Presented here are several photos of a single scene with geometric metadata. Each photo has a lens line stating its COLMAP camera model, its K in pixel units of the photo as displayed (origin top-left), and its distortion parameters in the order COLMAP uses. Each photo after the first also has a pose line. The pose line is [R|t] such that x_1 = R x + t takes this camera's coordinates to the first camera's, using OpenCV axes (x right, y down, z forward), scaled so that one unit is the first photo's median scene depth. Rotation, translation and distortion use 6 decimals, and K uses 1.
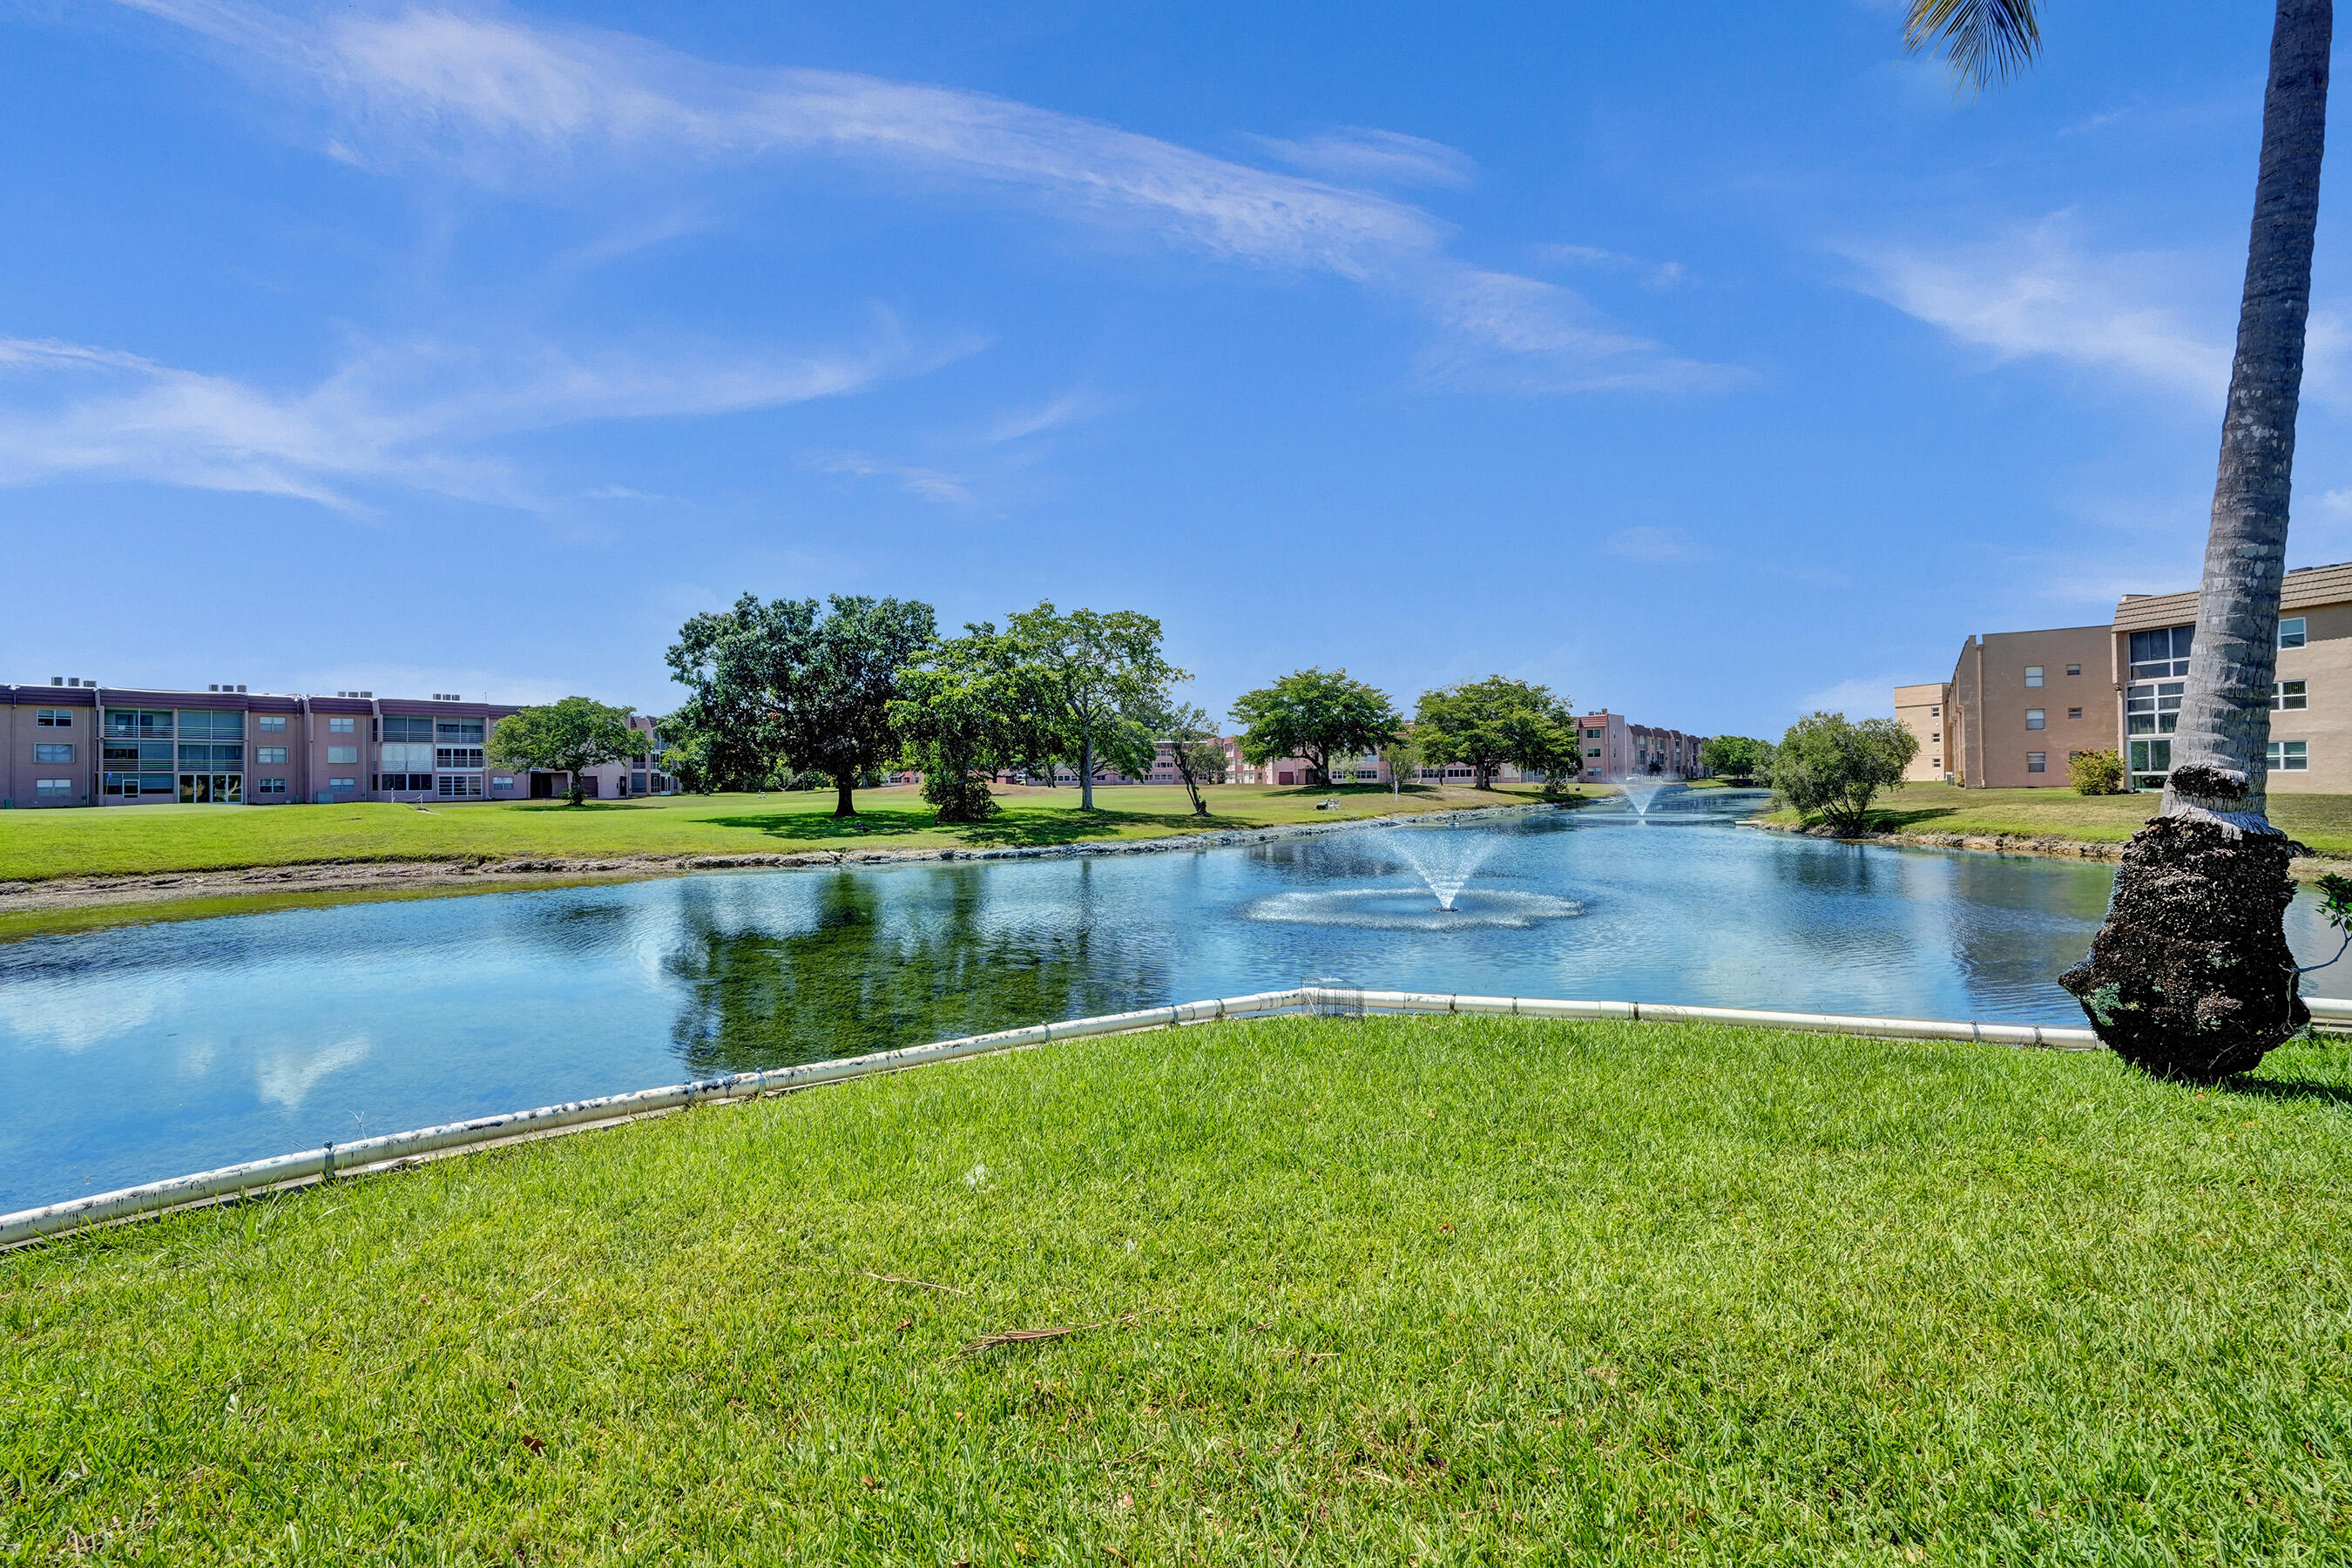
lens RADIAL K [[1129.2, 0, 1168.1], [0, 1129.2, 752.5], [0, 0, 1]] dist [-0.063113, 0.027568]
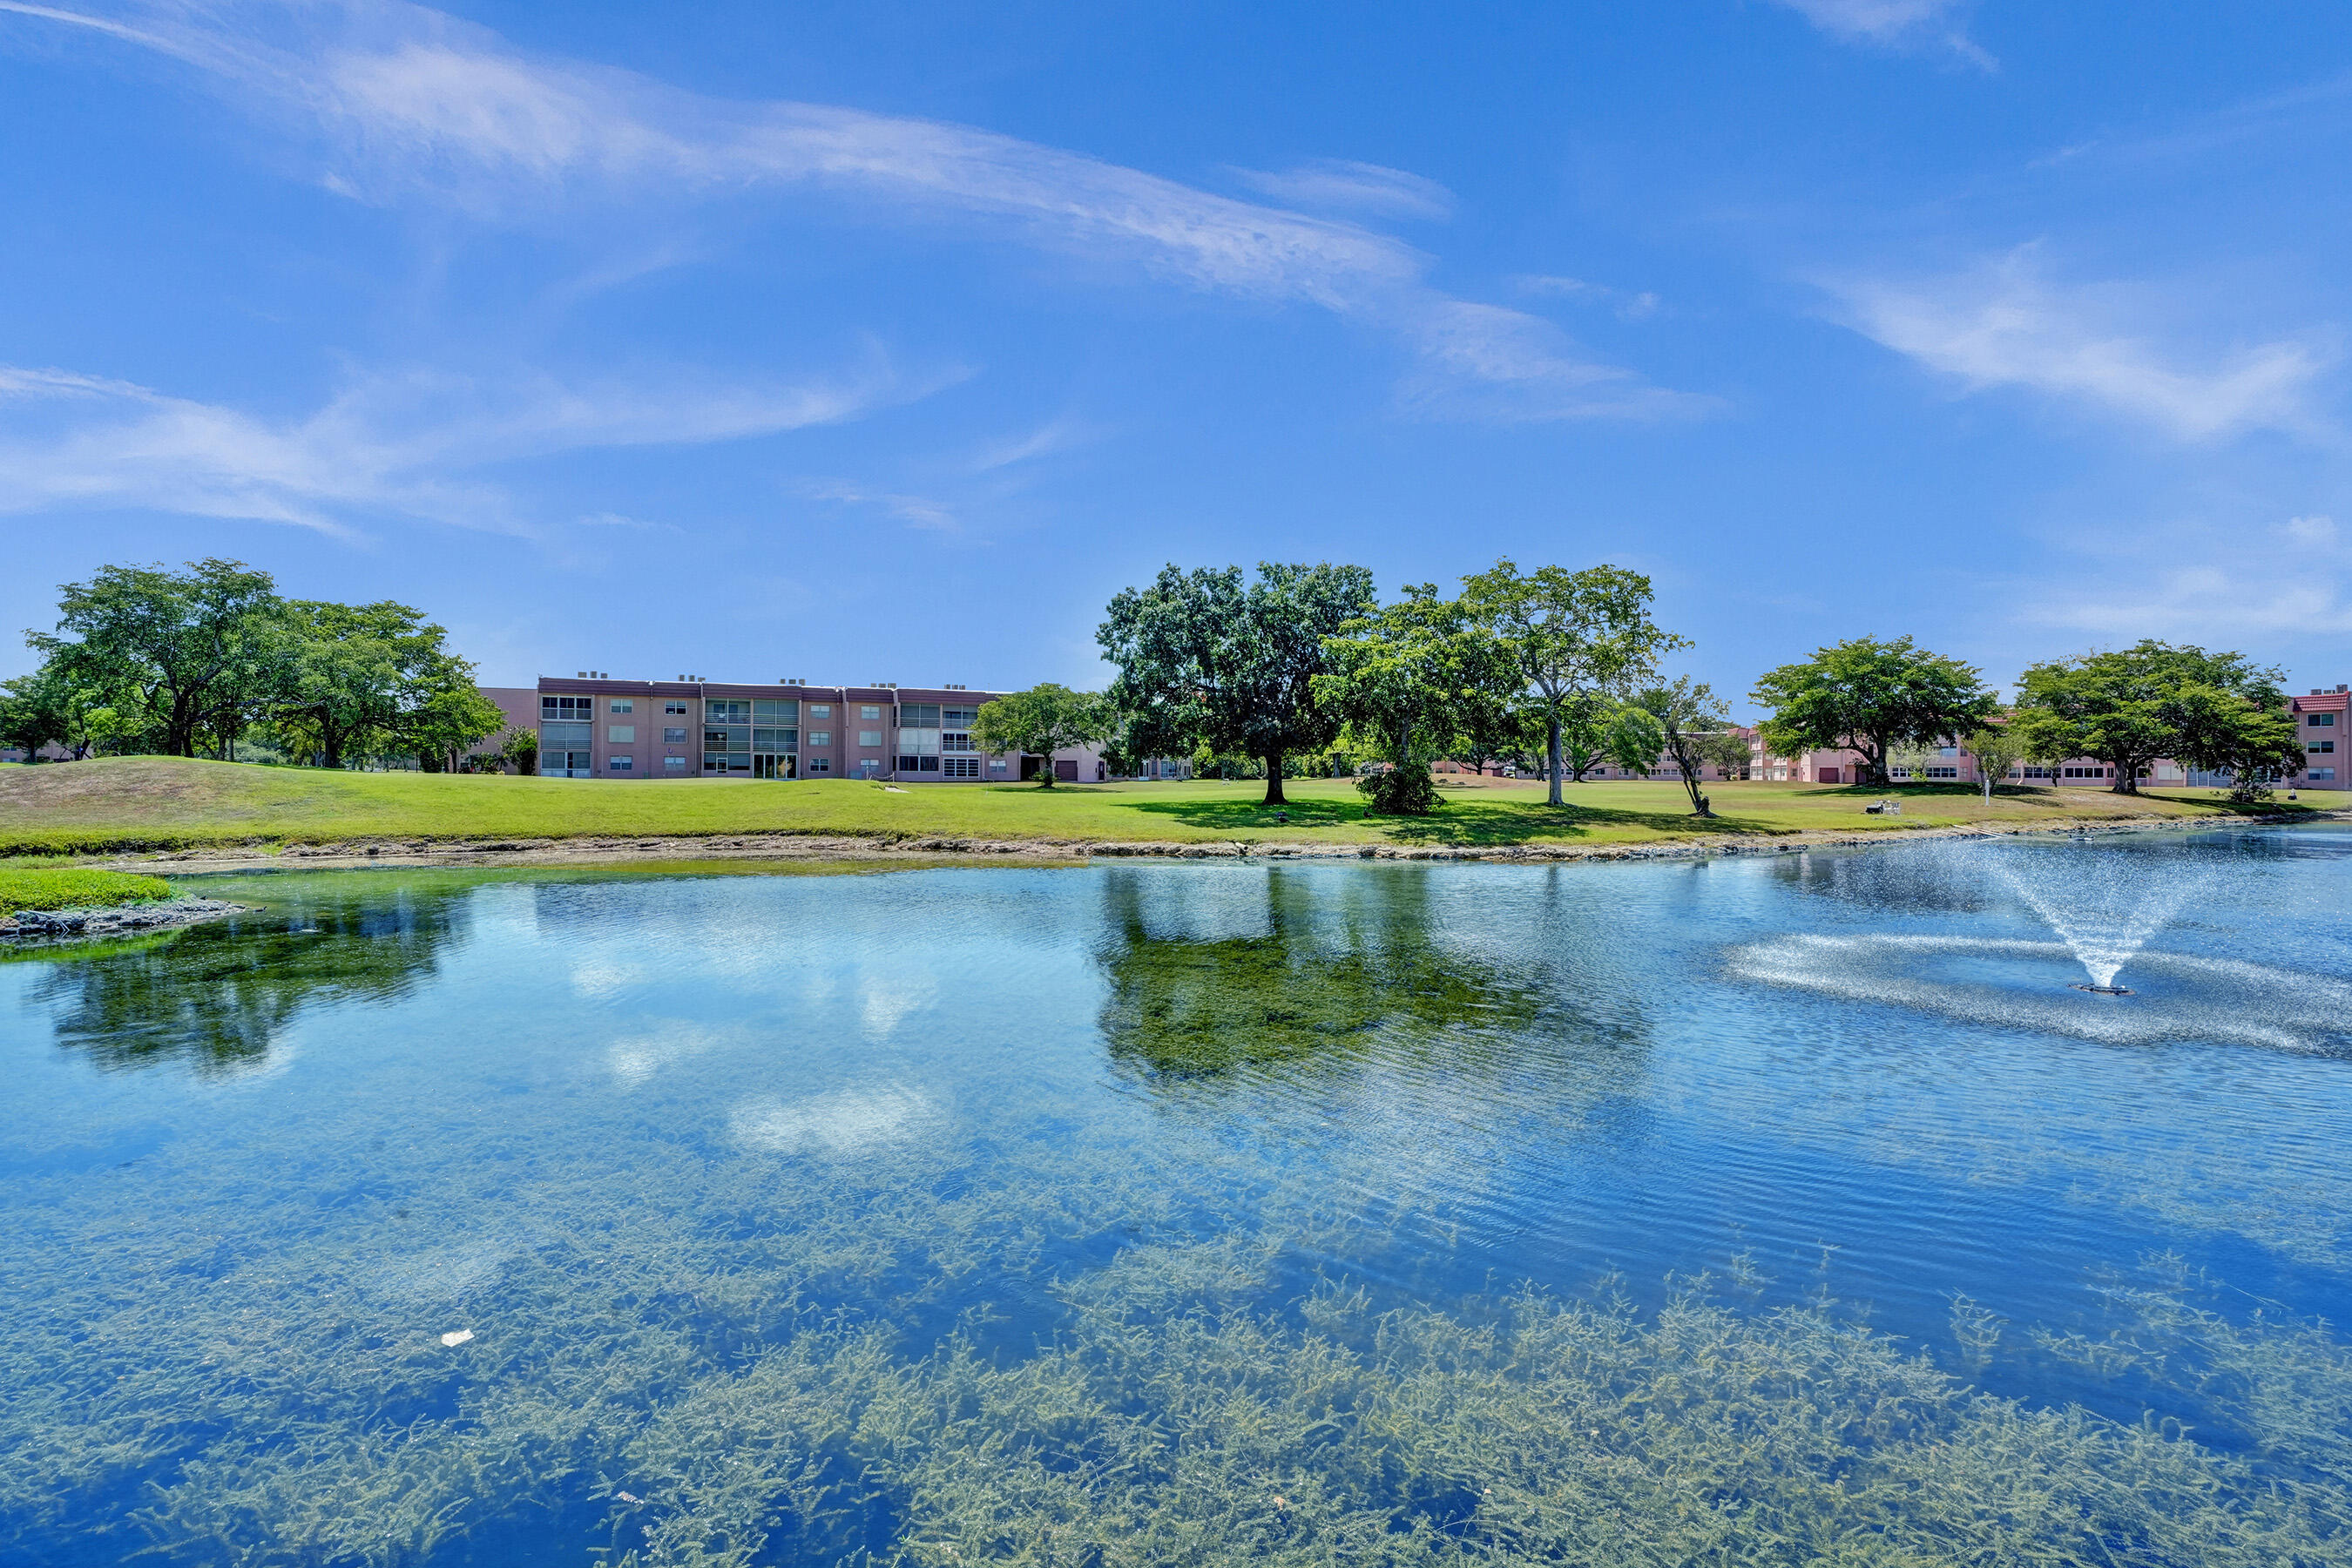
lens RADIAL K [[1129.2, 0, 1168.1], [0, 1129.2, 752.5], [0, 0, 1]] dist [-0.063113, 0.027568]
pose [[0.905488, 0.010298, -0.424247, 0.021330], [-0.007738, 0.999940, 0.007756, 0.007324], [0.424301, -0.003740, 0.905513, 0.121566]]
